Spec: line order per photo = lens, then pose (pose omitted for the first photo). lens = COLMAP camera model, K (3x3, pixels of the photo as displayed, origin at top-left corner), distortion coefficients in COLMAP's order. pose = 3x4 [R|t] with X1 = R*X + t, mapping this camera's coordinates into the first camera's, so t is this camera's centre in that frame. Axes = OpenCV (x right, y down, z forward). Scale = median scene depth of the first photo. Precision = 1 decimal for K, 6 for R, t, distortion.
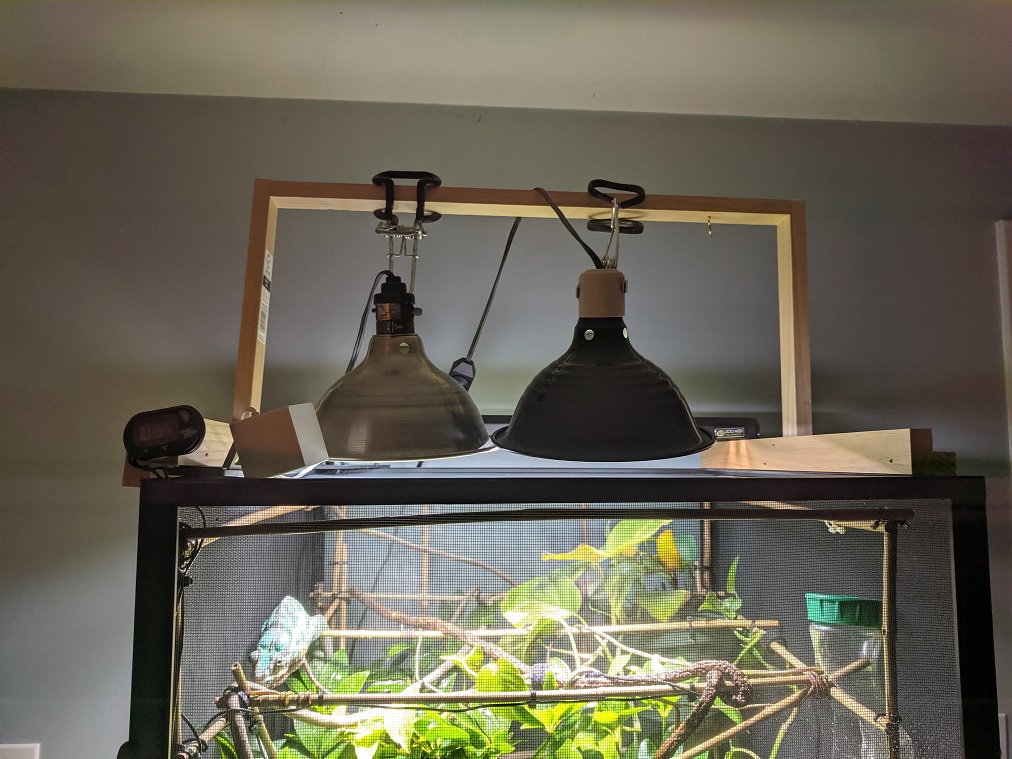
lens RADIAL K [[765.1, 0, 508.2], [0, 765.1, 378.9], [0, 0, 1]] dist [0.003018, 0.020107]
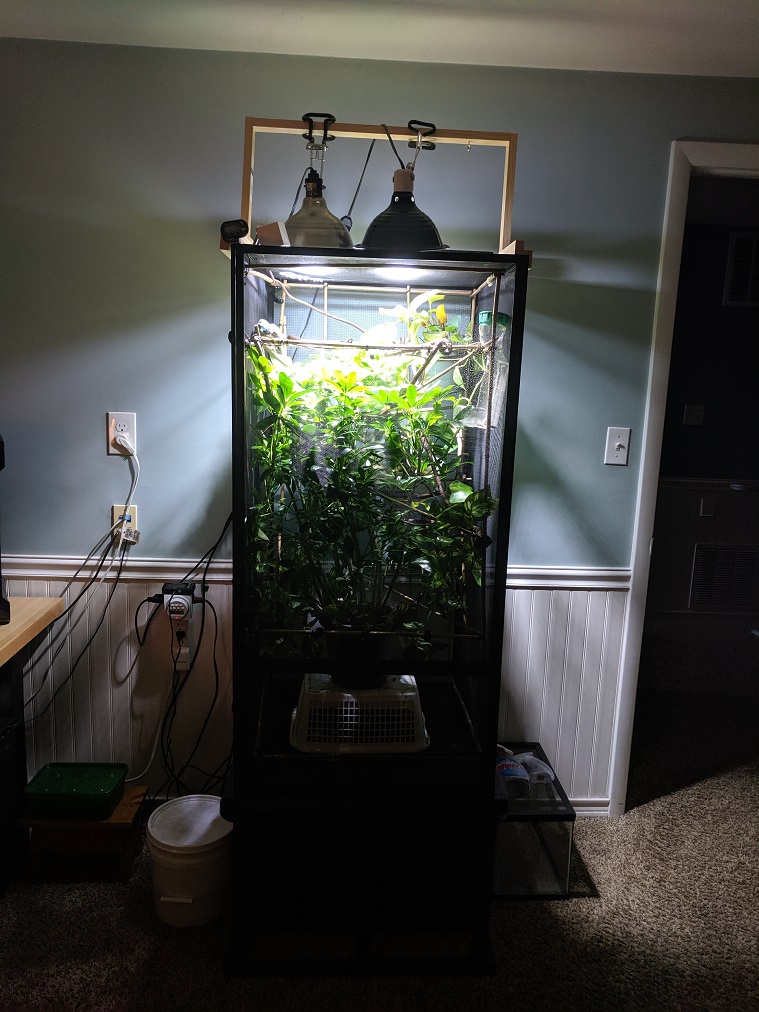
lens RADIAL K [[765.1, 0, 371.1], [0, 765.1, 505.1], [0, 0, 1]] dist [0.003018, 0.020107]
pose [[0.998475, 0.041510, -0.036387, 0.124277], [-0.029708, 0.959666, 0.279569, 0.154557], [0.046524, -0.278062, 0.959436, -1.246259]]
